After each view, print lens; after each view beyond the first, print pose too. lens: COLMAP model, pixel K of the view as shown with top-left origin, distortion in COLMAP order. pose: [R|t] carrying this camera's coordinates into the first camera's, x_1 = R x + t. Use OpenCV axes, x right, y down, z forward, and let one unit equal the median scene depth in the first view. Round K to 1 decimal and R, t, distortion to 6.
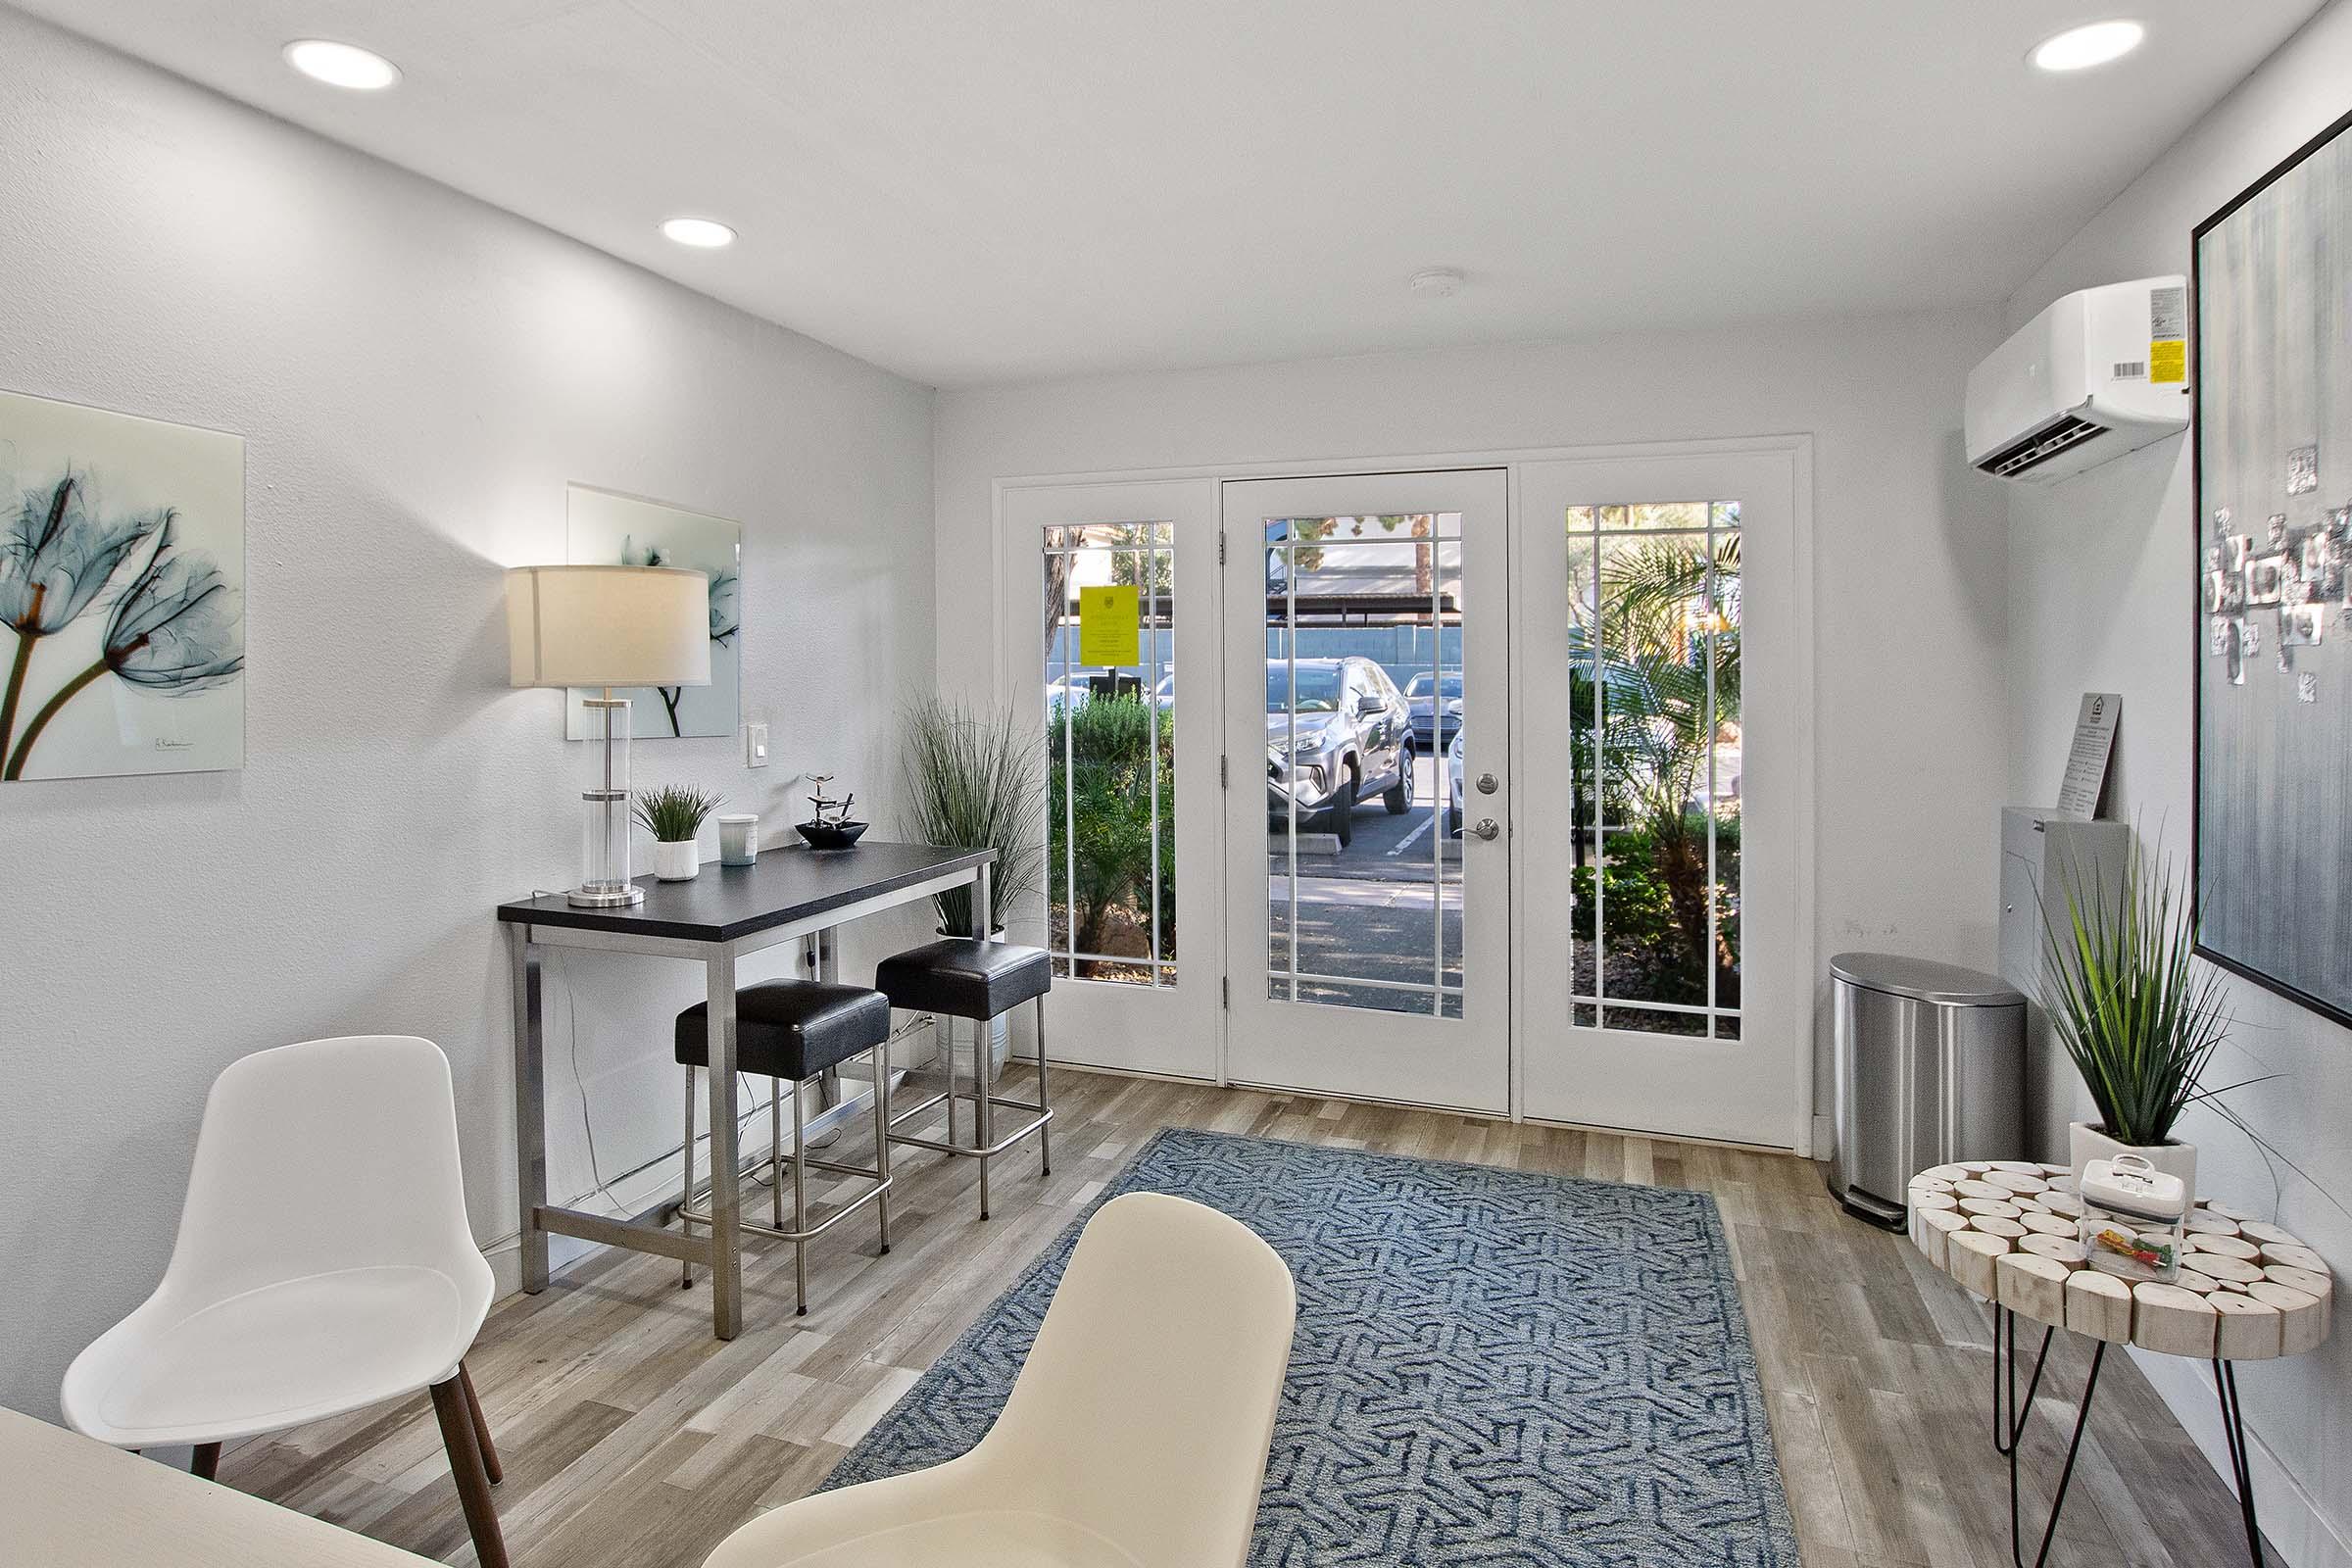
lens RADIAL K [[1236.9, 0, 1178.7], [0, 1236.9, 687.2], [0, 0, 1]] dist [-0.000509, -0.000240]
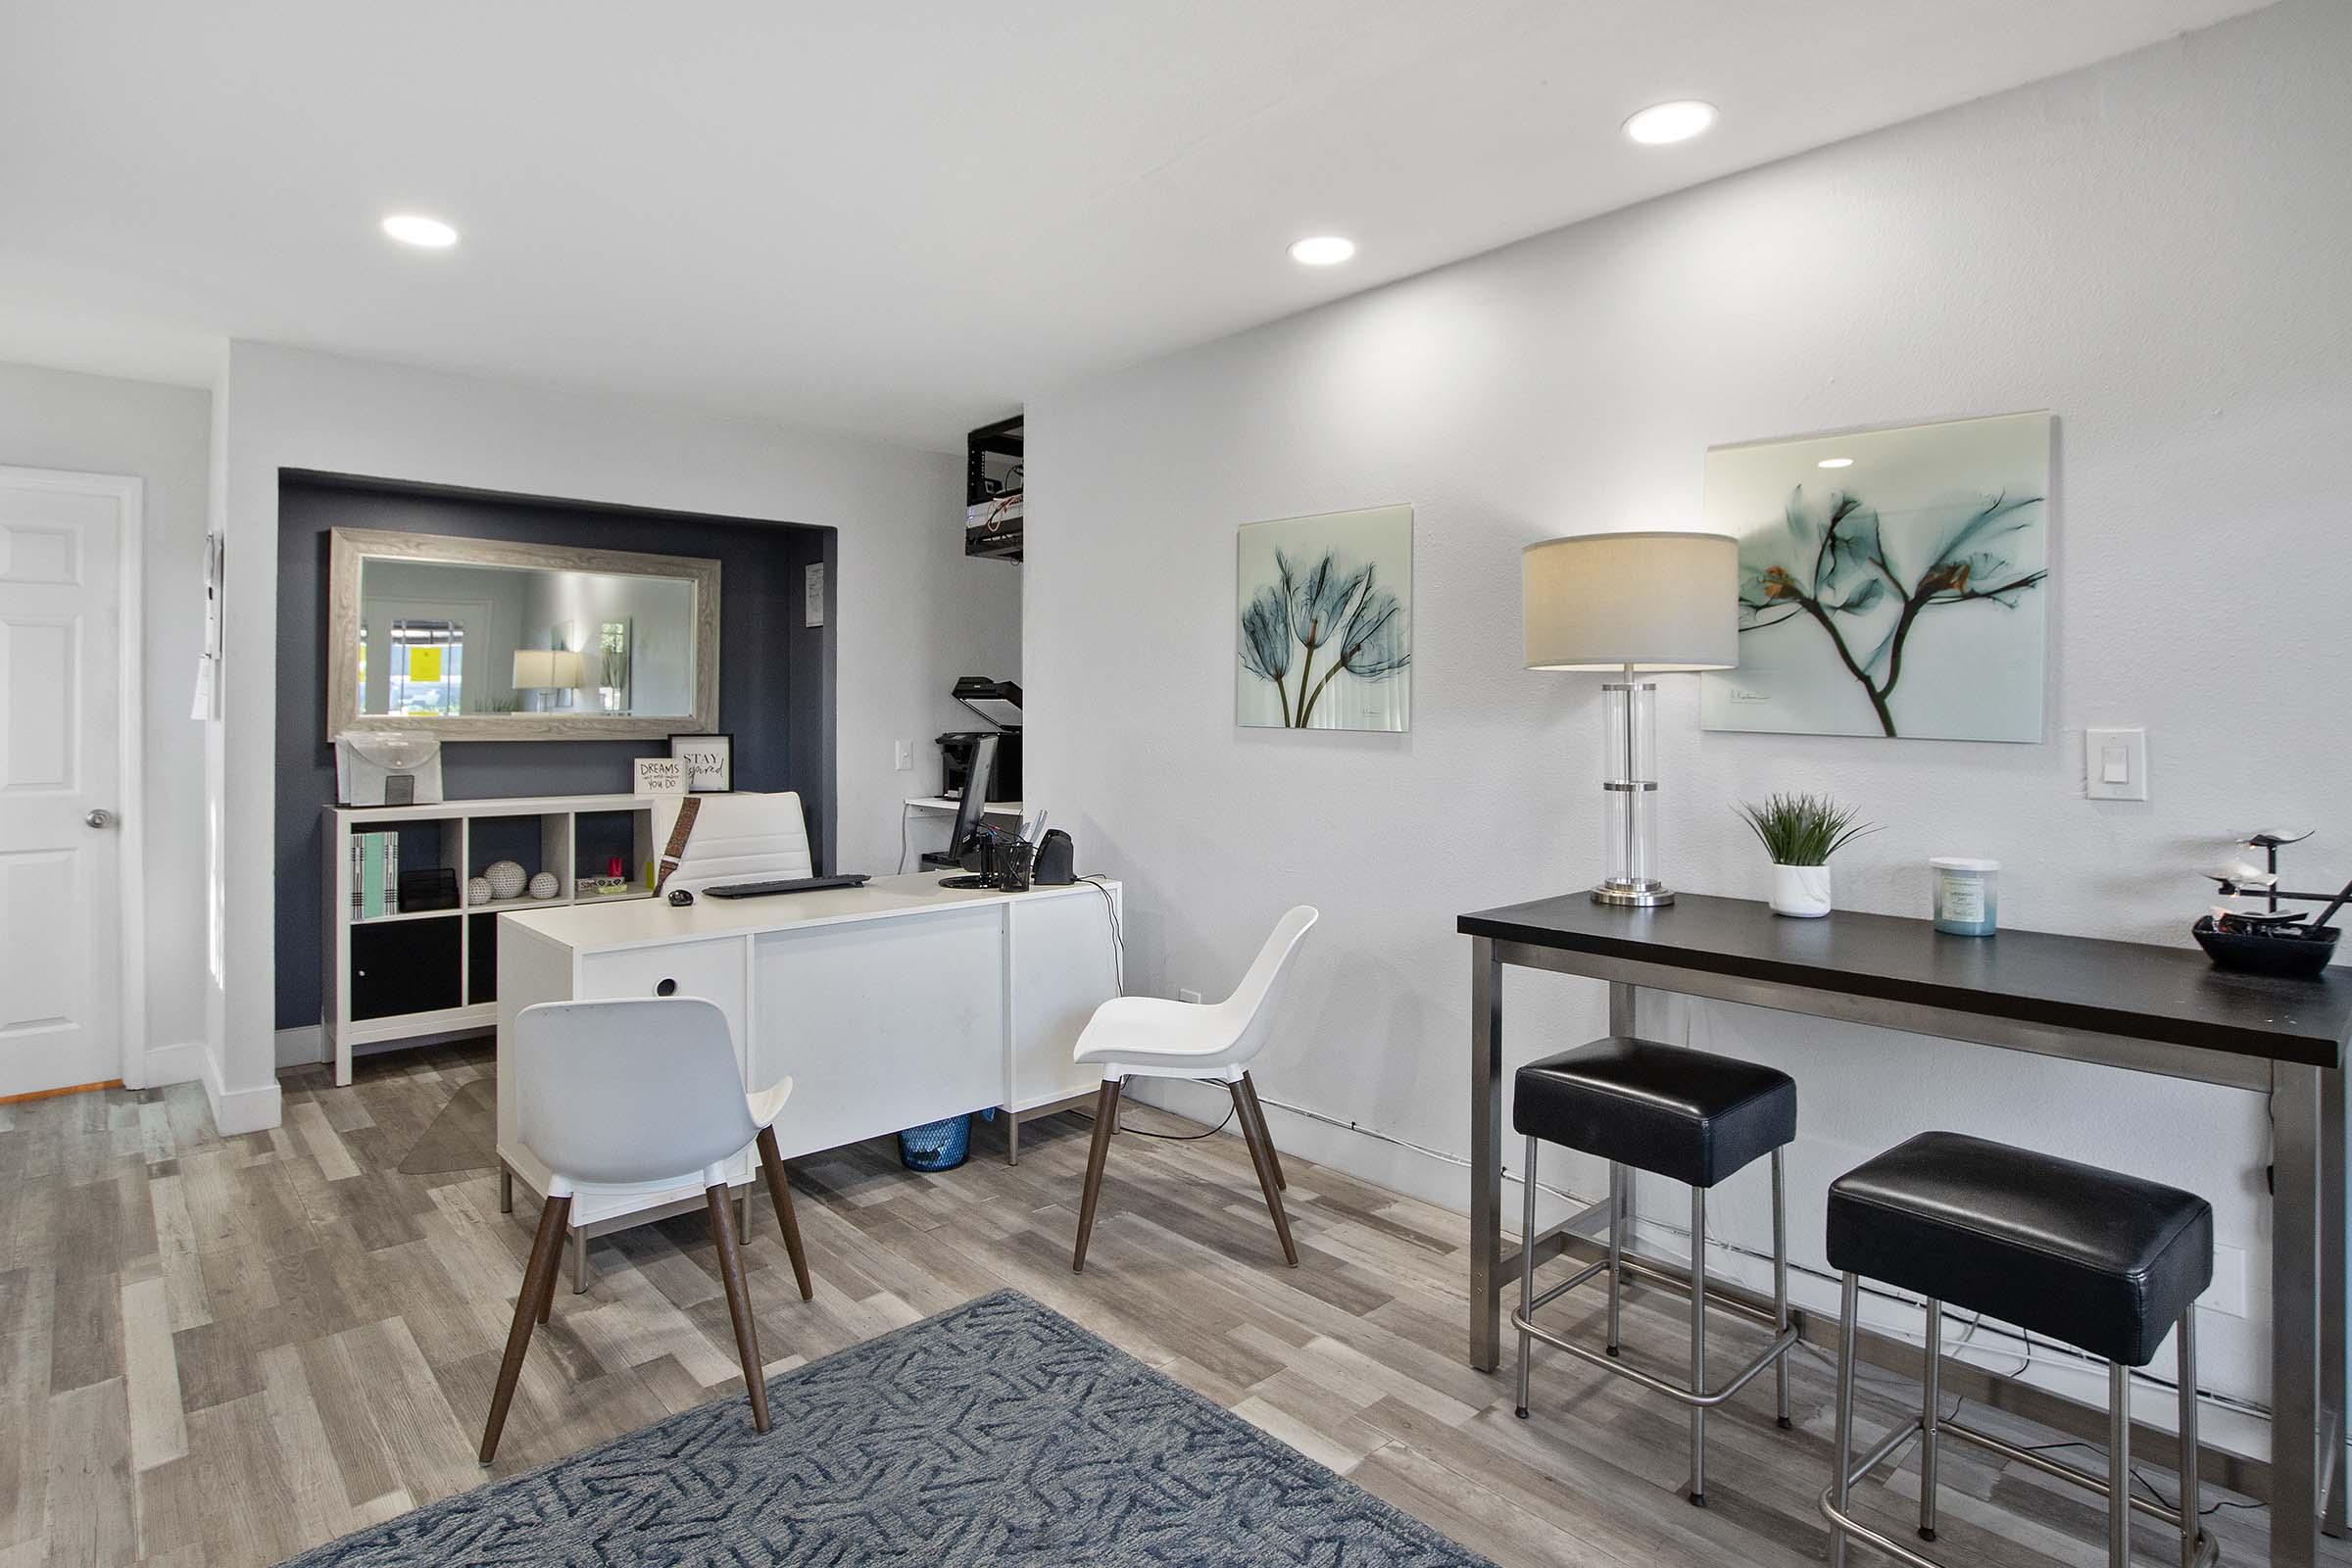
lens RADIAL K [[1169.7, 0, 1180.3], [0, 1169.7, 717.5], [0, 0, 1]] dist [-0.000316, -0.000063]
pose [[-0.439252, -0.003818, -0.898356, 0.616988], [-0.016073, 0.999864, 0.003610, 0.049681], [0.898220, 0.016025, -0.439254, 1.393569]]
